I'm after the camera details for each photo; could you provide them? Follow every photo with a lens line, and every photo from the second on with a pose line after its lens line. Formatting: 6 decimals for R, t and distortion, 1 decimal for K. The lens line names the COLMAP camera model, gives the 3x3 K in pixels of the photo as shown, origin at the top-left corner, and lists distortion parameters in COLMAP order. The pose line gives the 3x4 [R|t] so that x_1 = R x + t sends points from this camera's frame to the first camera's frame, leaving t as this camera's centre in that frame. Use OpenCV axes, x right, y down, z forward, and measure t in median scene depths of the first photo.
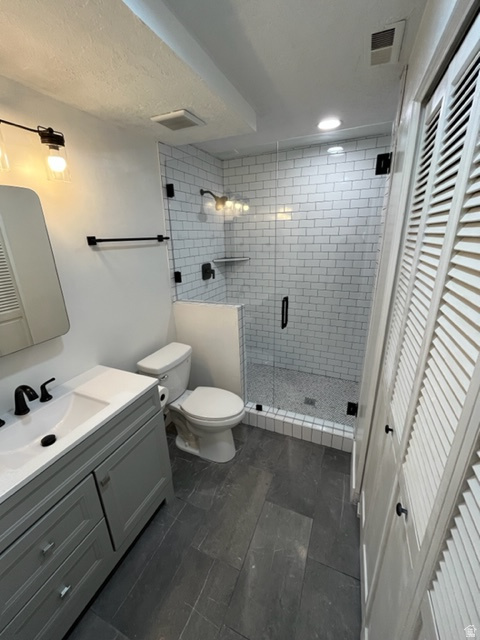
lens RADIAL K [[259.0, 0, 237.8], [0, 259.0, 320.9], [0, 0, 1]] dist [-0.003747, -0.000368]
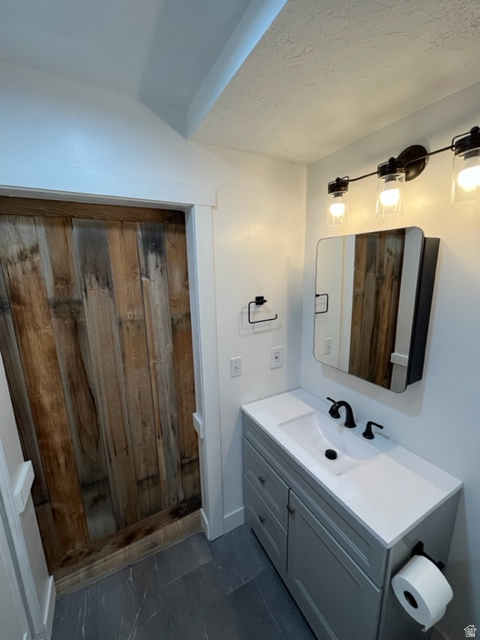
lens RADIAL K [[259.0, 0, 237.8], [0, 259.0, 320.9], [0, 0, 1]] dist [-0.003747, -0.000368]
pose [[-0.622100, 0.188493, -0.759909, 0.159728], [-0.218035, 0.890482, 0.399376, -0.253515], [0.751965, 0.414139, -0.512871, 0.641020]]
